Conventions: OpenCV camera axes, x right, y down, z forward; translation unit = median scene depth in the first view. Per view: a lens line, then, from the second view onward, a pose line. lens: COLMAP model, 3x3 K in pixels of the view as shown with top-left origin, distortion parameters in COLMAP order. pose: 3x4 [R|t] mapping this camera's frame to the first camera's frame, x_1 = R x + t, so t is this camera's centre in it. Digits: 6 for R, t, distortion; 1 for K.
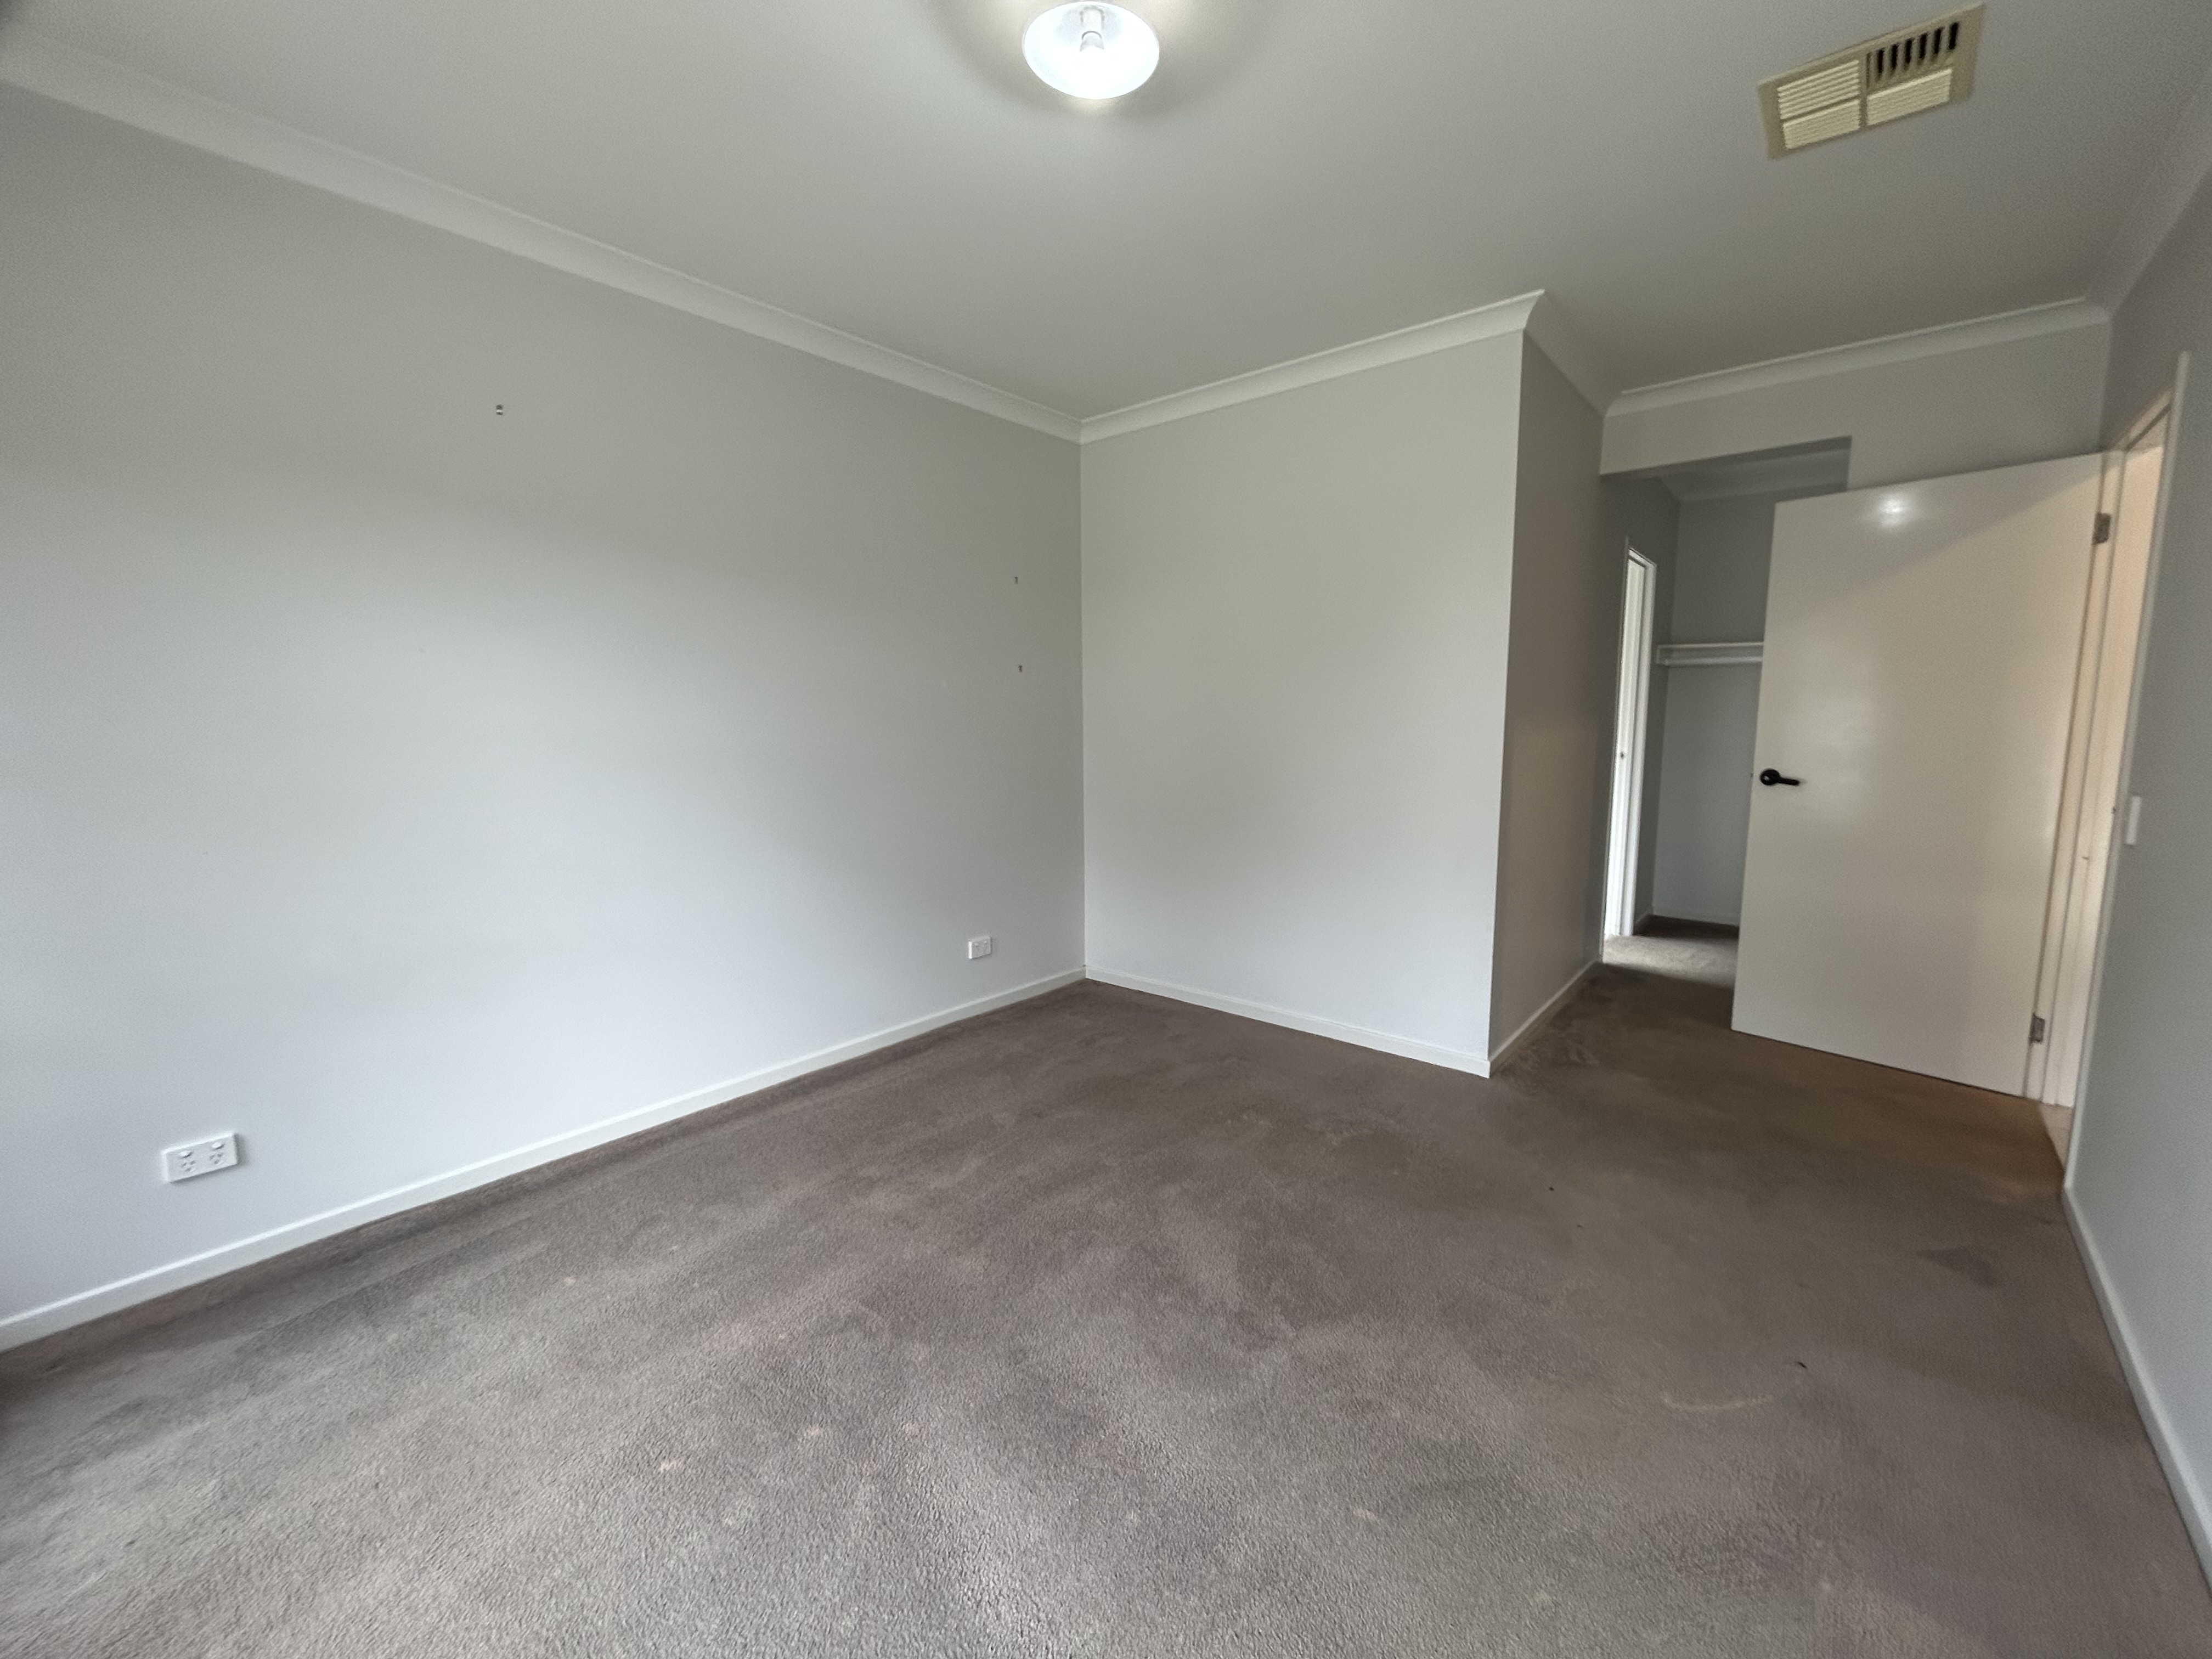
lens RADIAL K [[896.9, 0, 1097.1], [0, 896.9, 824.6], [0, 0, 1]] dist [0.009406, 0.000287]
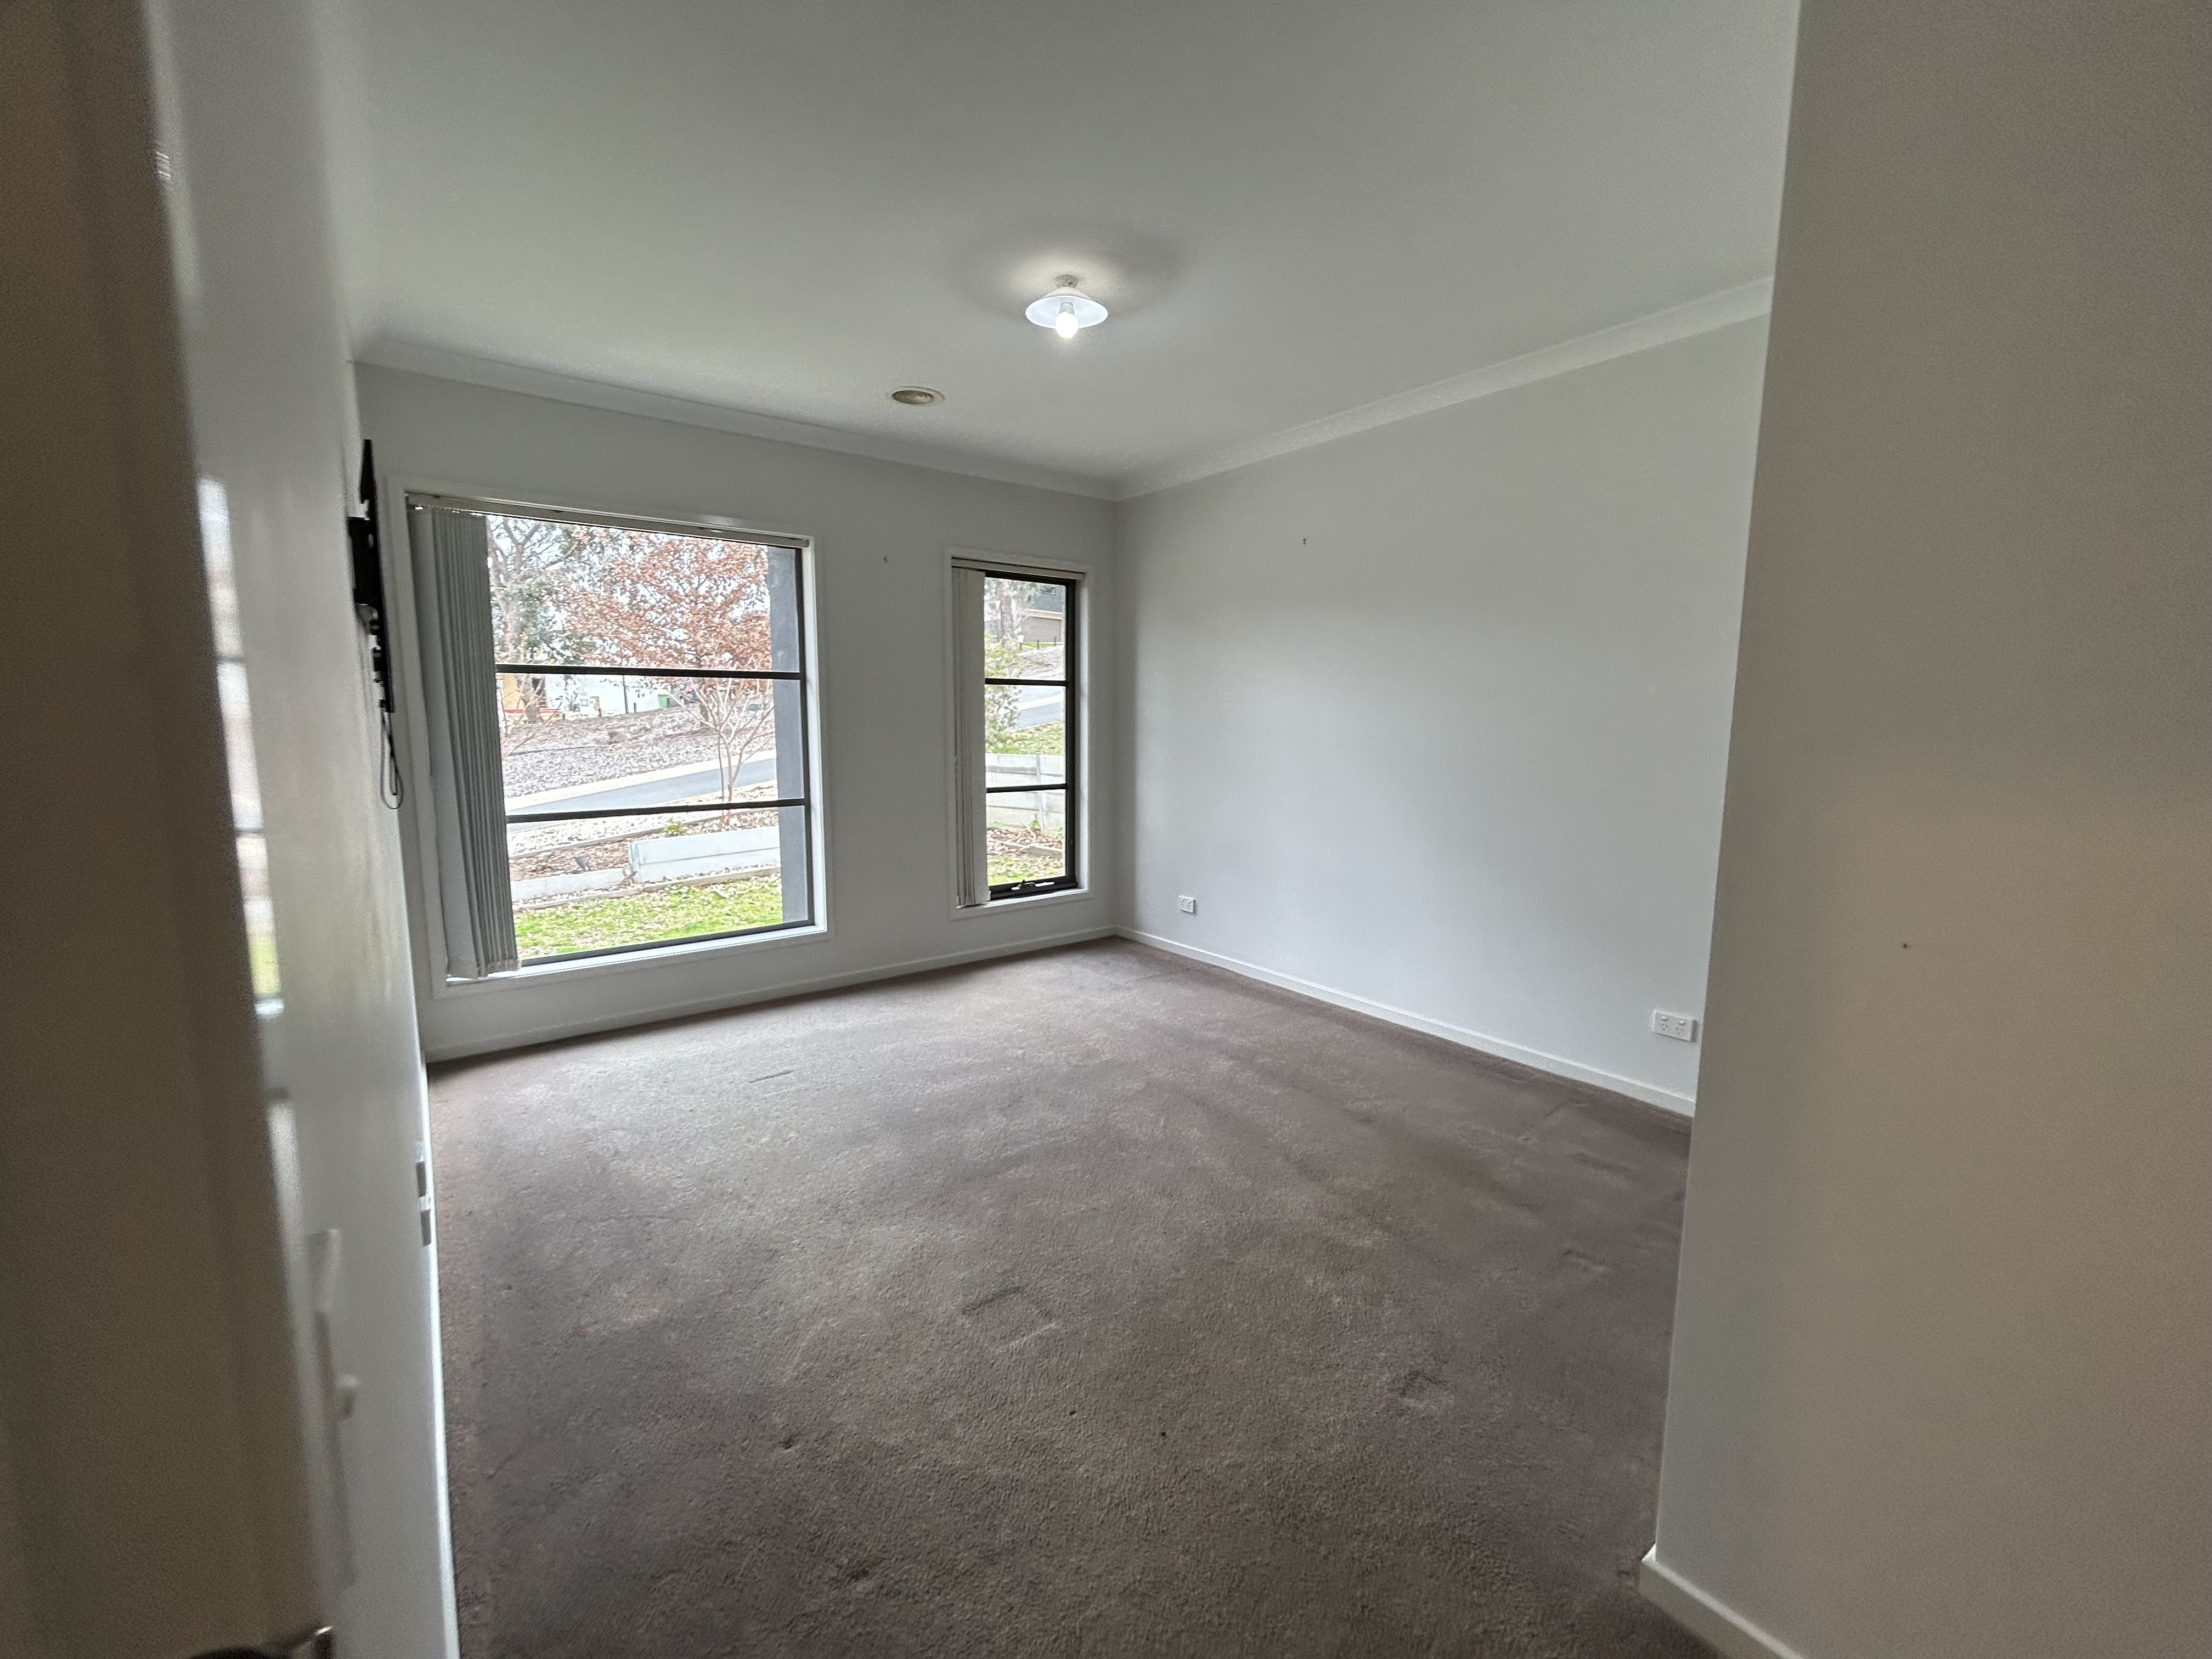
lens RADIAL K [[896.9, 0, 1097.1], [0, 896.9, 824.6], [0, 0, 1]] dist [0.009406, 0.000287]
pose [[-0.206809, 0.125280, -0.970327, 1.146651], [-0.125283, 0.980212, 0.153259, -0.146337], [0.970327, 0.153260, -0.187022, 1.031272]]
